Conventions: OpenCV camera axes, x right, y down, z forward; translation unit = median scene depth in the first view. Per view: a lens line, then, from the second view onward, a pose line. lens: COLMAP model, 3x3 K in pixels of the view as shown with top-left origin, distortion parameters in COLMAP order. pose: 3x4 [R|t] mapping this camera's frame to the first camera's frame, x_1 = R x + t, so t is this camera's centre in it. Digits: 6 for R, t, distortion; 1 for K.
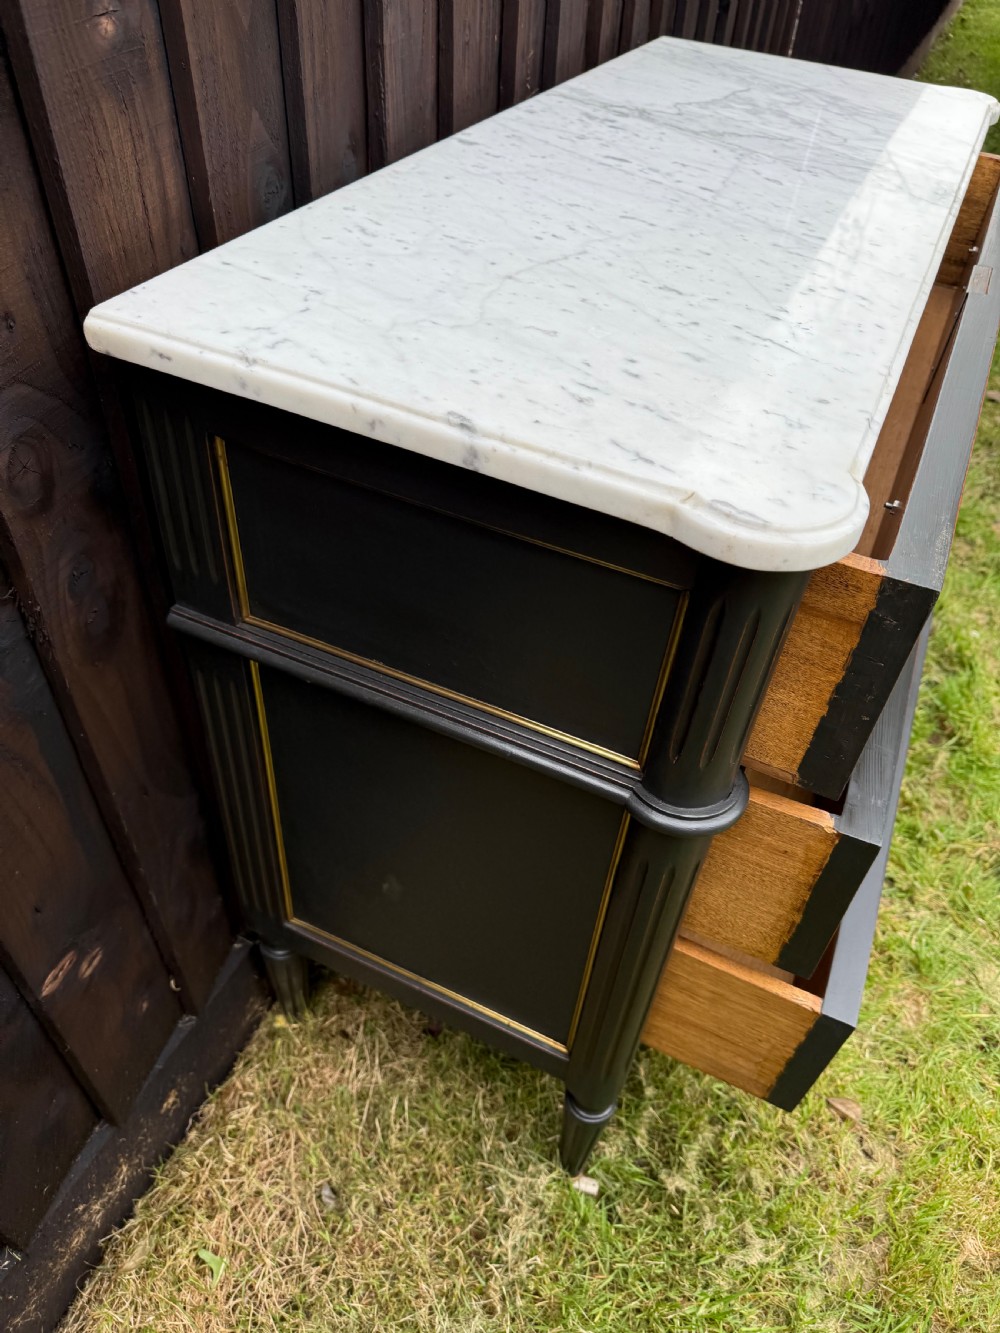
lens RADIAL K [[962.5, 0, 509.9], [0, 962.5, 670.7], [0, 0, 1]] dist [0.000962, -0.005138]
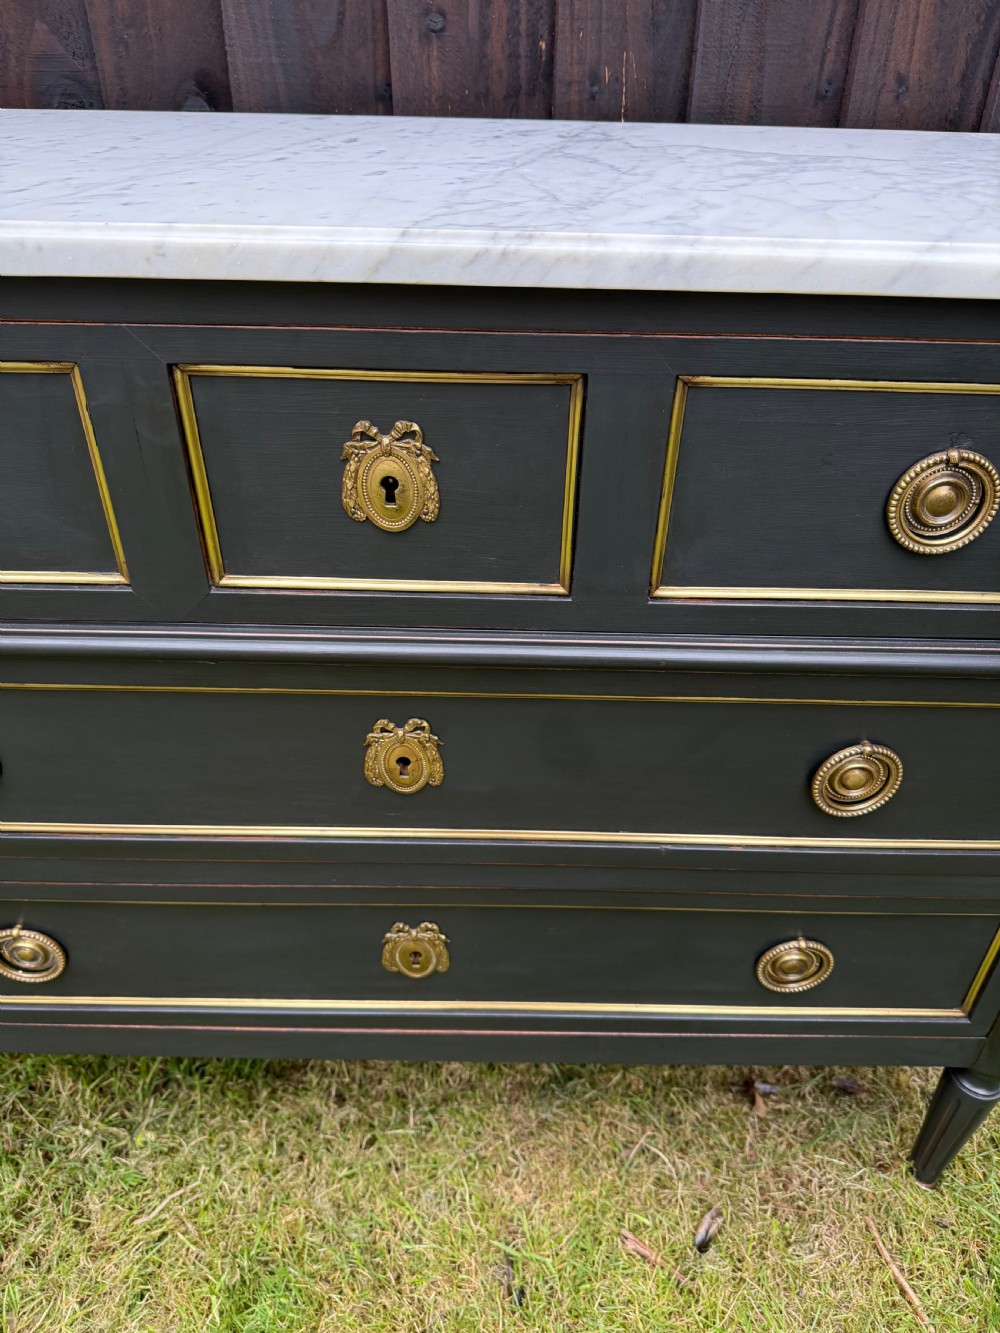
lens RADIAL K [[972.5, 0, 508.3], [0, 972.5, 672.1], [0, 0, 1]] dist [-0.001488, -0.007434]
pose [[0.411493, 0.475489, -0.777550, 0.995573], [-0.615986, 0.773872, 0.147249, -0.401644], [0.671740, 0.418368, 0.611338, 0.802233]]
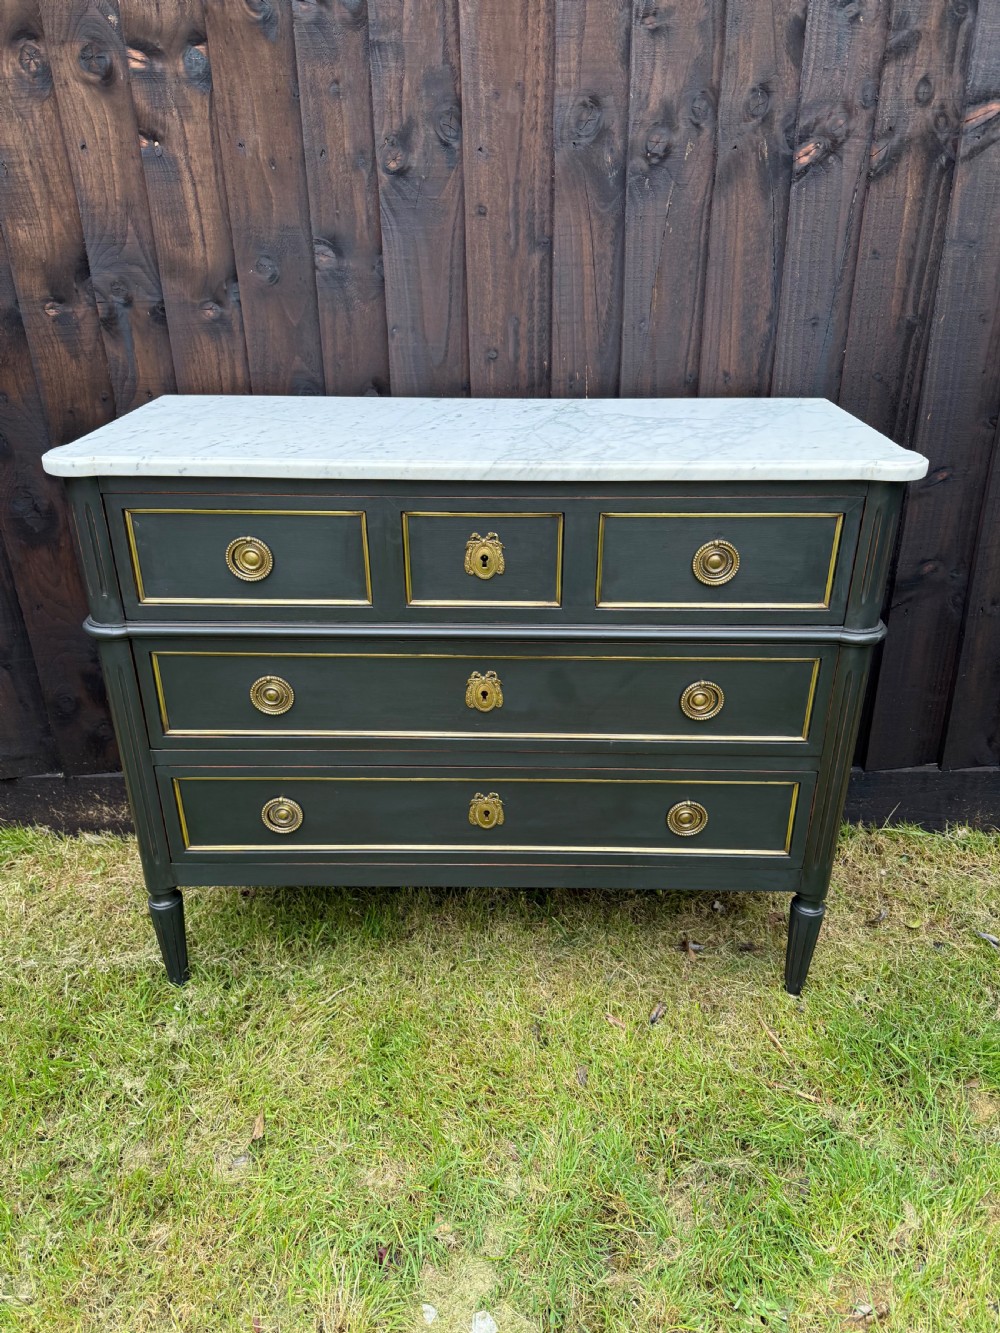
lens RADIAL K [[942.7, 0, 504.5], [0, 942.7, 678.5], [0, 0, 1]] dist [0.135671, -0.270309]
pose [[0.398744, 0.335642, -0.853433, 1.756174], [-0.604672, 0.795891, 0.030495, -0.271390], [0.689475, 0.503887, 0.520310, 0.430093]]
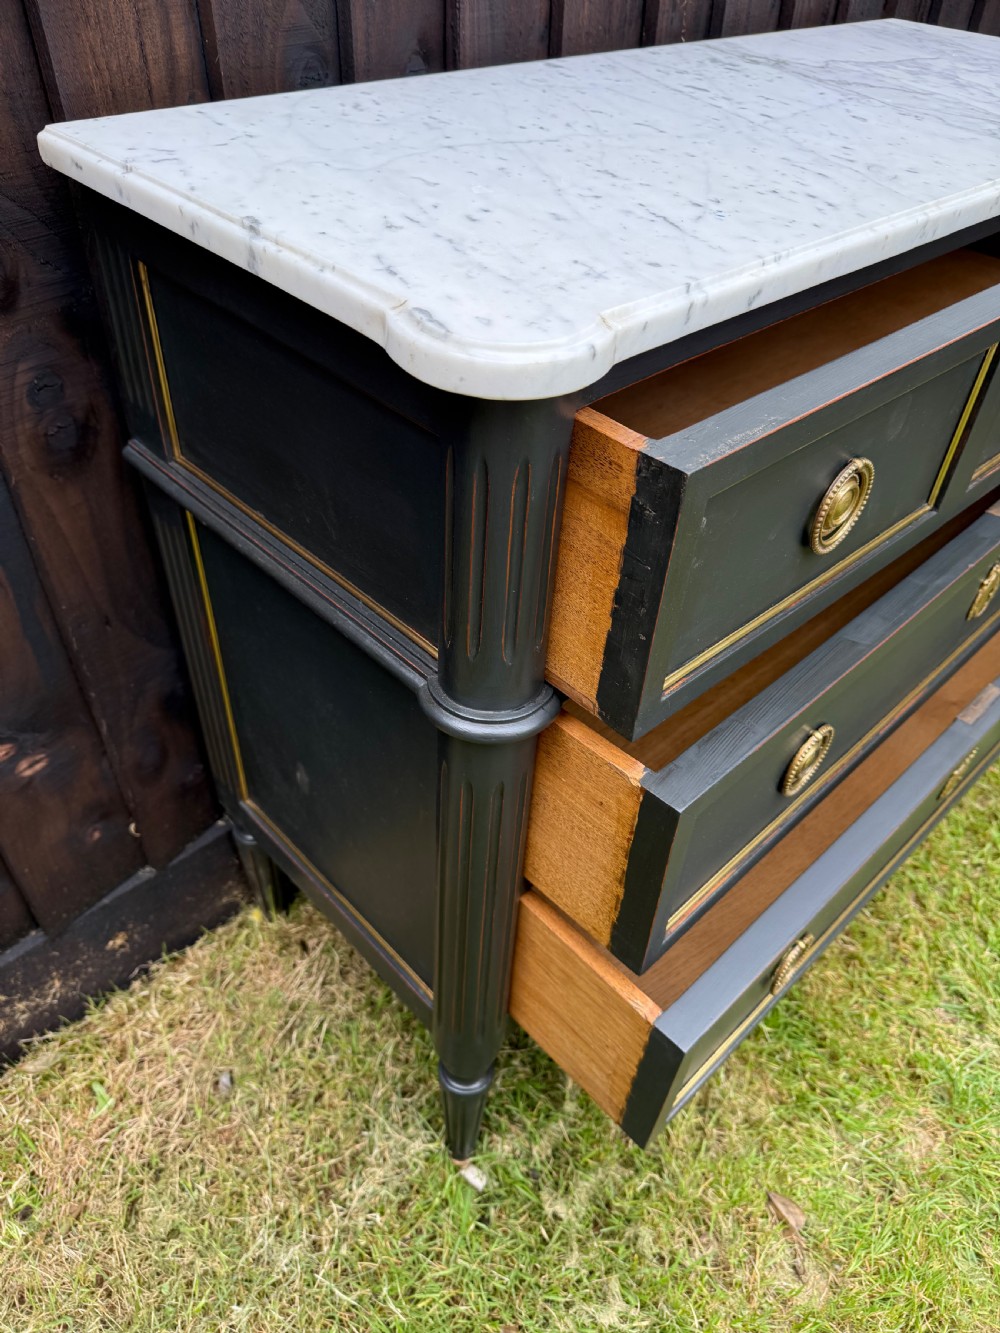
lens RADIAL K [[963.9, 0, 500.0], [0, 963.9, 666.5], [0, 0, 1]] dist [-0.005307, -0.003034]
pose [[0.928255, 0.226193, -0.295262, 0.345784], [-0.241288, 0.970334, -0.015223, 0.081024], [0.283060, 0.085374, 0.955295, 0.094414]]
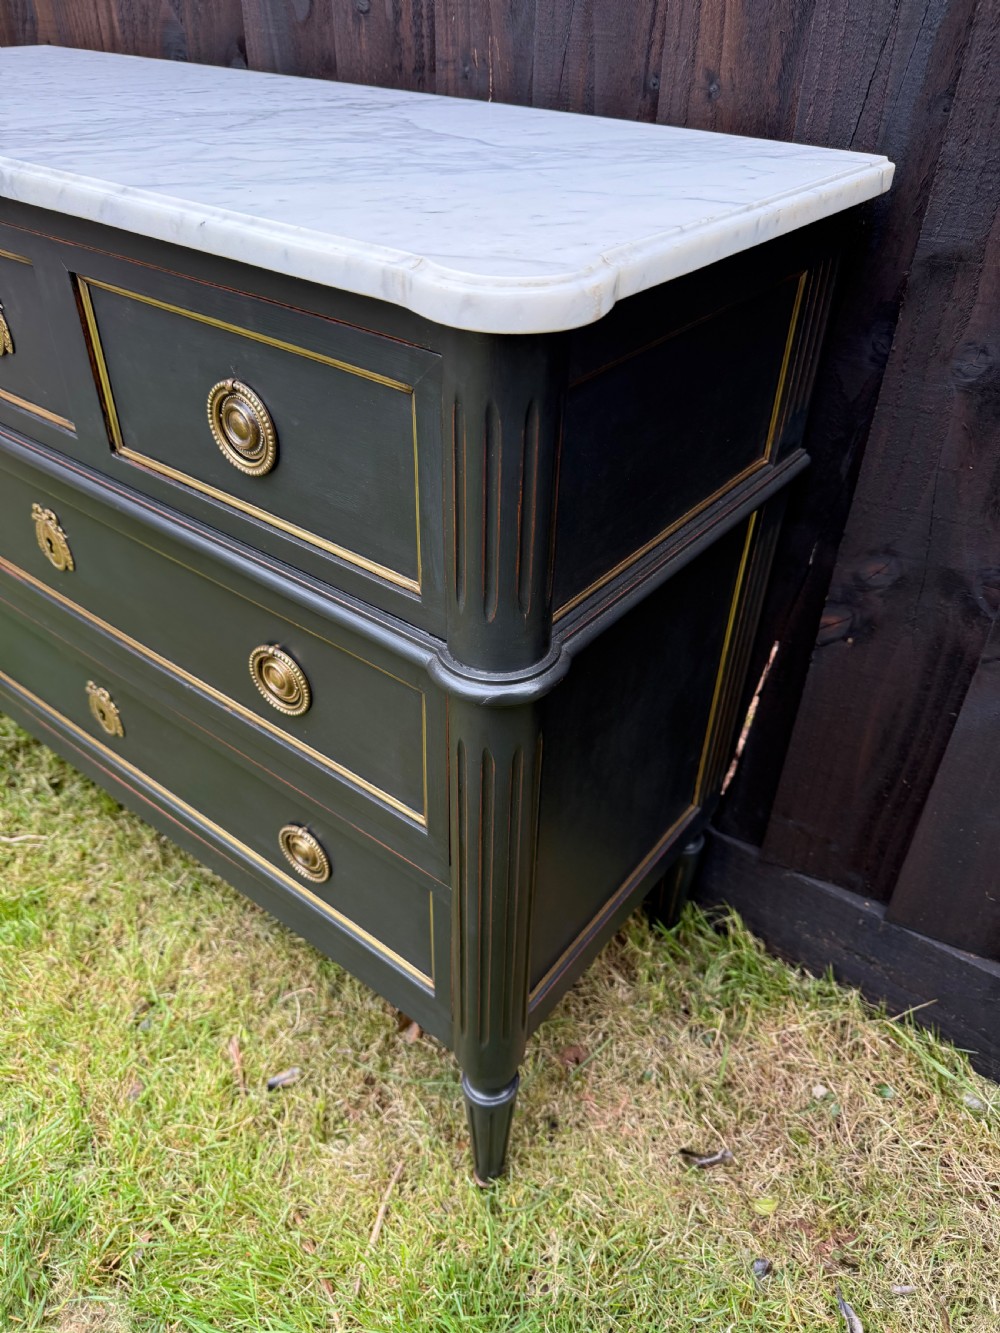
lens RADIAL K [[963.9, 0, 500.0], [0, 963.9, 666.5], [0, 0, 1]] dist [-0.005307, -0.003034]
pose [[-0.230473, 0.522106, -0.821150, 1.212870], [-0.691733, 0.505605, 0.515625, -0.993847], [0.684388, 0.686854, 0.244629, 1.419901]]
